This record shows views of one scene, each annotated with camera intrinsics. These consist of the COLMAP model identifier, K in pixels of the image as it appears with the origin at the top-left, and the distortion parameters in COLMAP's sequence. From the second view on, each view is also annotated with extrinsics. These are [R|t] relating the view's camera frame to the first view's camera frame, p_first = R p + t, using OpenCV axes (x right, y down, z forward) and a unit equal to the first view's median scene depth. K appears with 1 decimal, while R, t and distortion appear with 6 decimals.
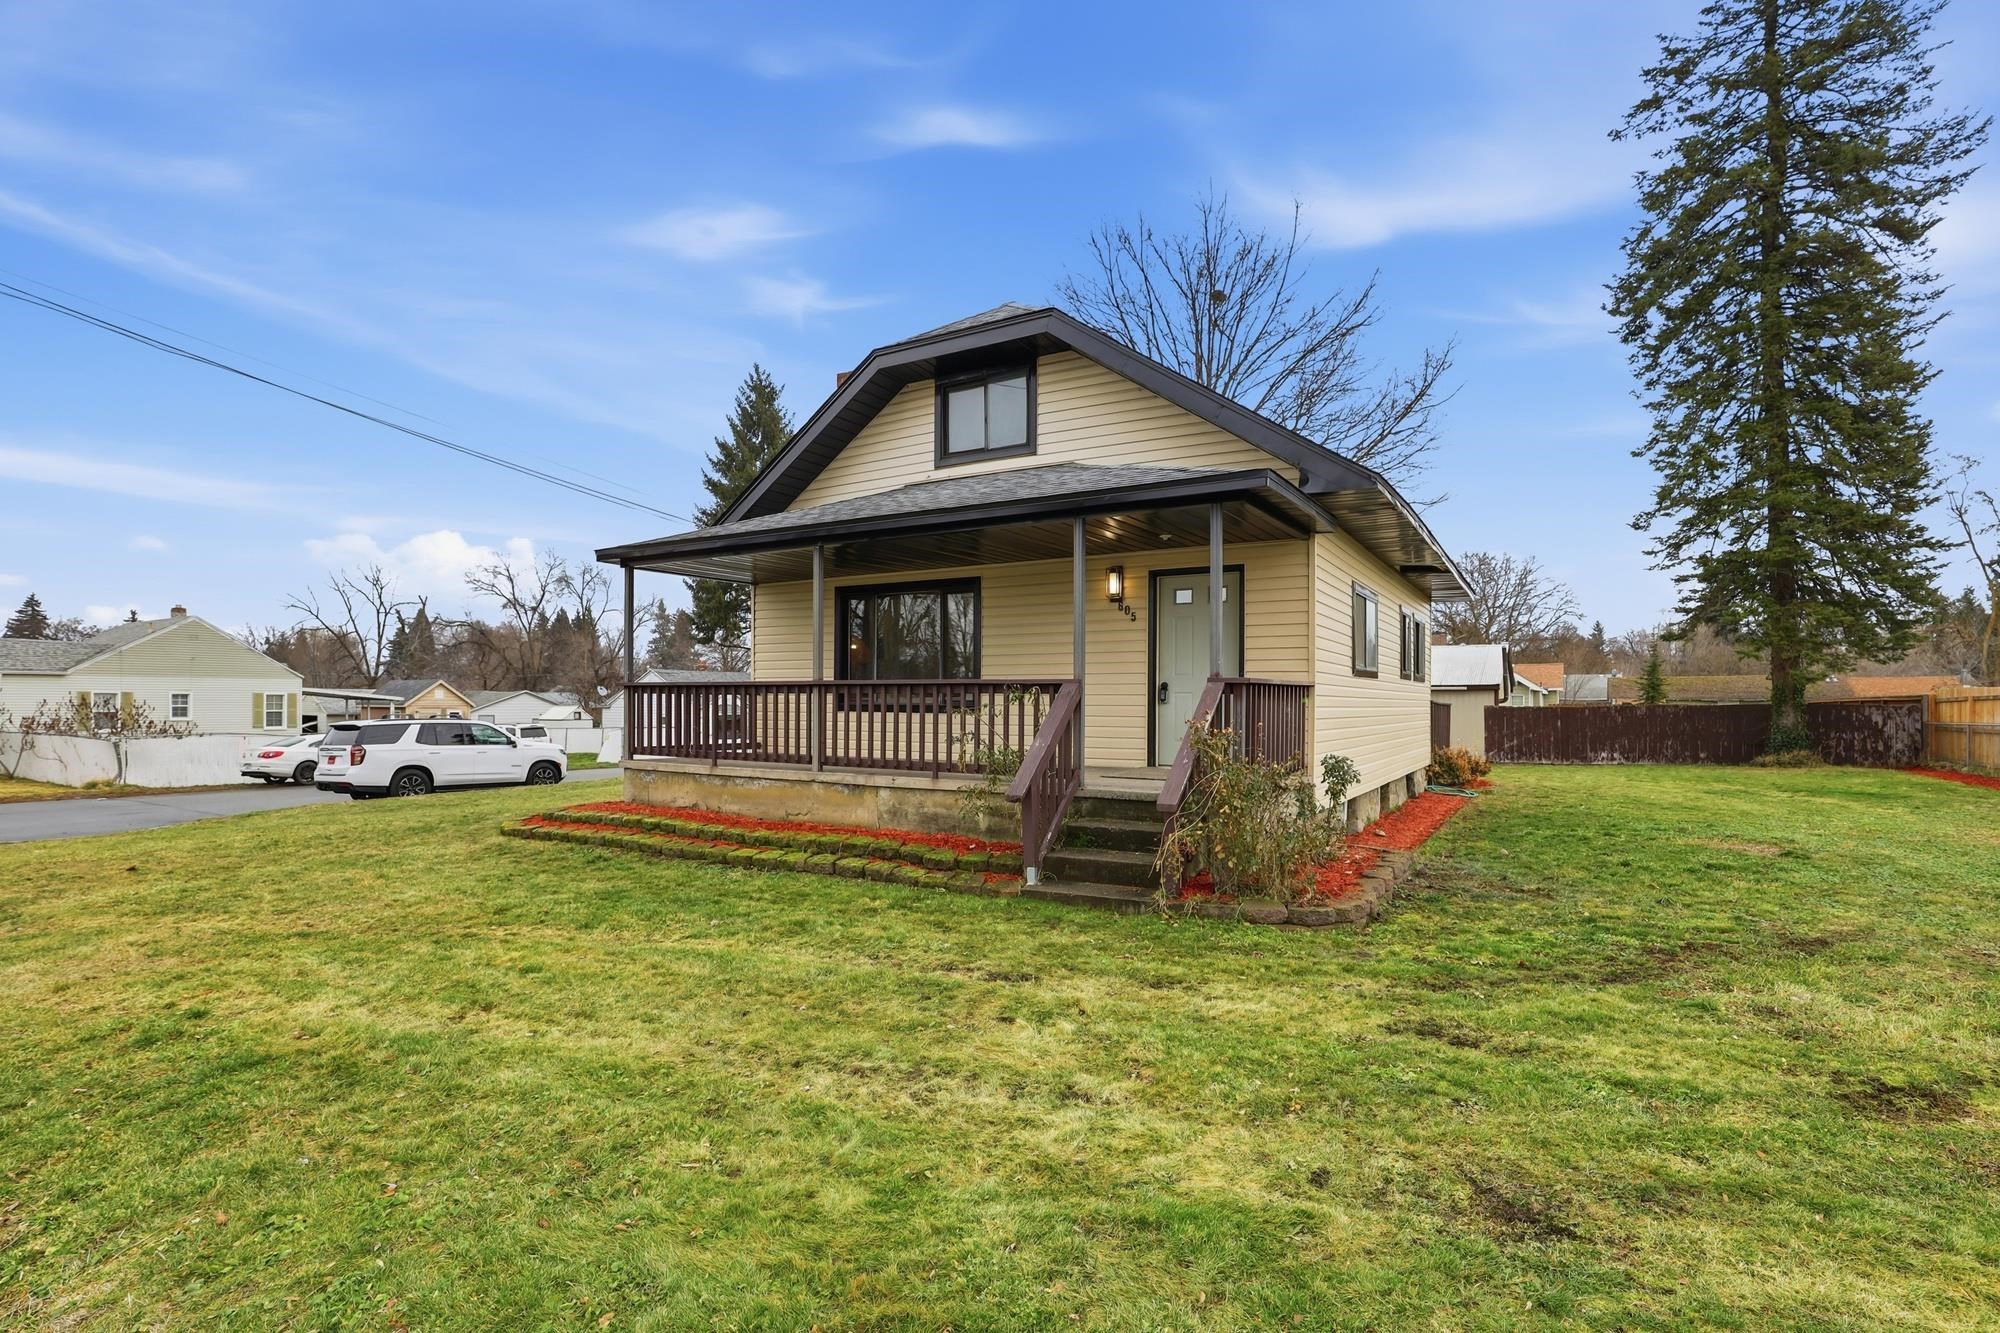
lens RADIAL K [[953.6, 0, 981.0], [0, 953.6, 701.4], [0, 0, 1]] dist [-0.030234, 0.000844]
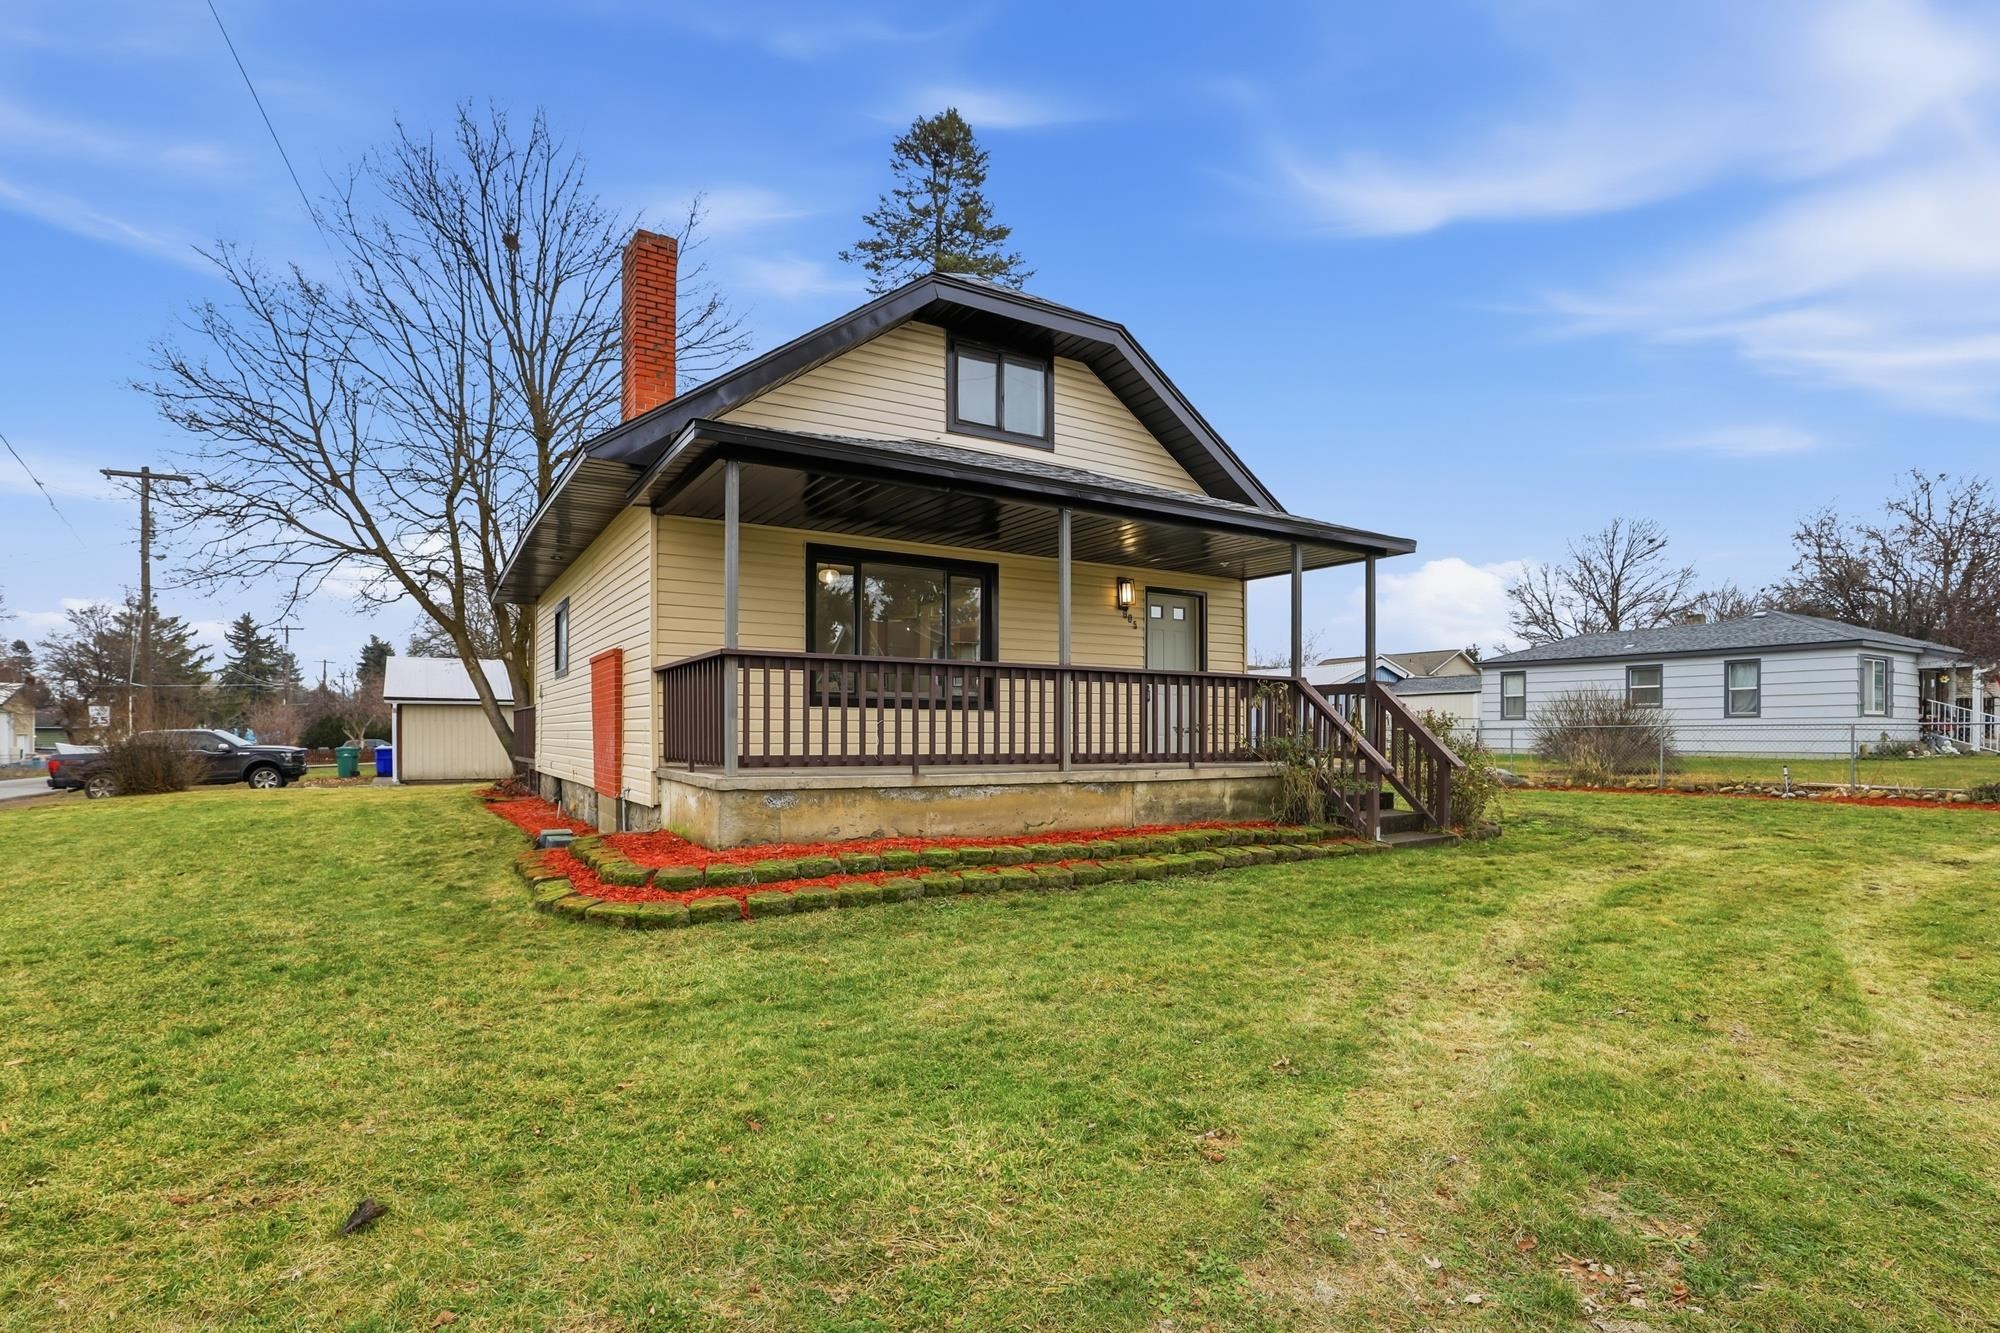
lens RADIAL K [[953.6, 0, 981.0], [0, 953.6, 701.4], [0, 0, 1]] dist [-0.030234, 0.000844]
pose [[0.478806, 0.015102, 0.877791, -0.907230], [-0.011943, 0.999872, -0.010688, 0.018738], [-0.877839, -0.005366, 0.478925, 0.609195]]
